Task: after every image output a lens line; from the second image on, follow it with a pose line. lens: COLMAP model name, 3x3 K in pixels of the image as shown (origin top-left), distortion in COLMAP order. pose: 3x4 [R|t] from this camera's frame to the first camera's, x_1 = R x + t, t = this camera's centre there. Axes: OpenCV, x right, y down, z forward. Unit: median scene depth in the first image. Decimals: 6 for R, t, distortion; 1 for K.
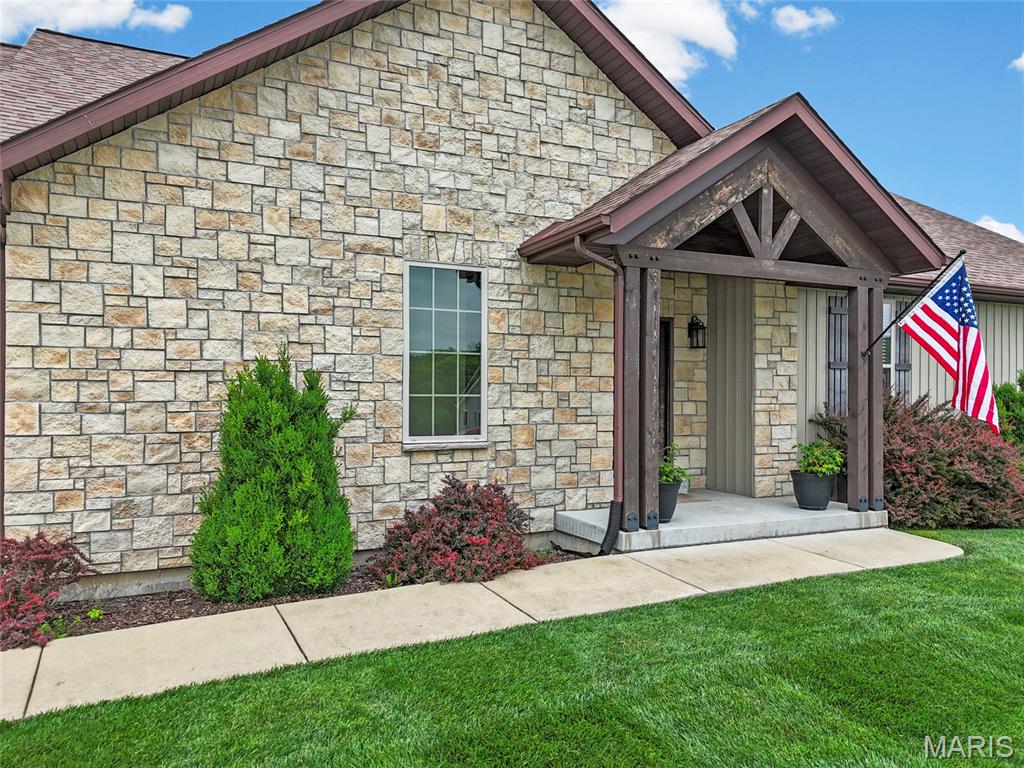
lens RADIAL K [[748.4, 0, 513.6], [0, 748.4, 394.3], [0, 0, 1]] dist [0.073592, -0.067360]
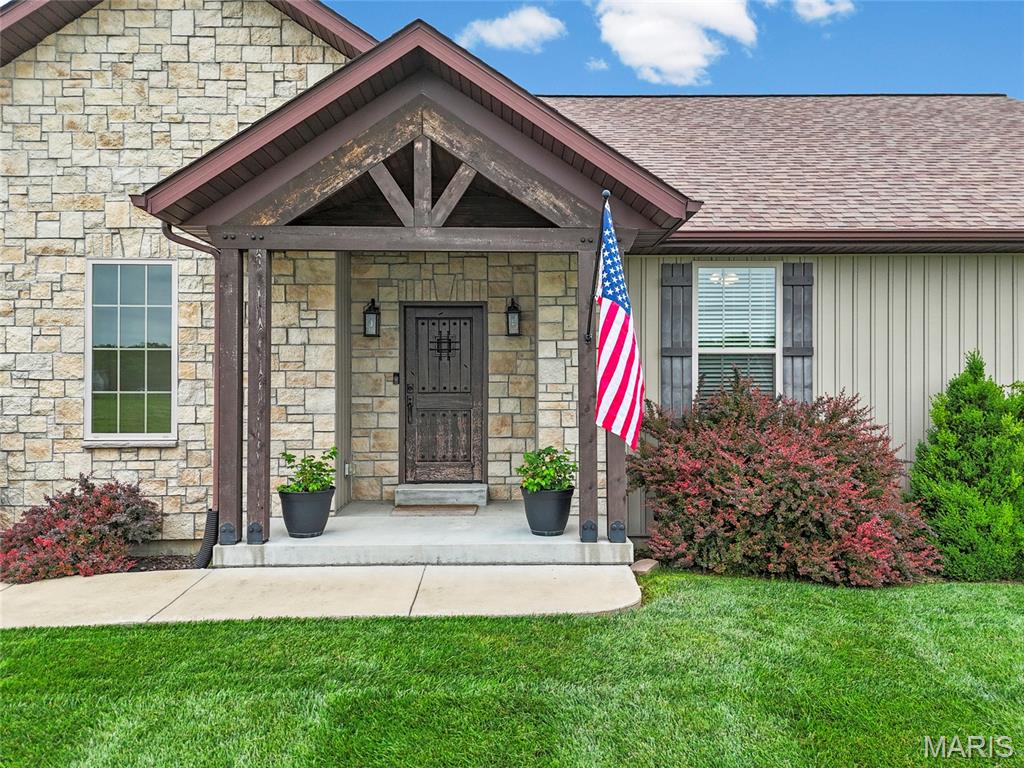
lens RADIAL K [[748.4, 0, 507.5], [0, 748.4, 380.0], [0, 0, 1]] dist [0.073592, -0.067360]
pose [[0.907542, -0.007998, -0.419885, 0.776419], [0.003292, 0.999923, -0.011932, -0.001163], [0.419949, 0.009447, 0.907499, 0.297441]]
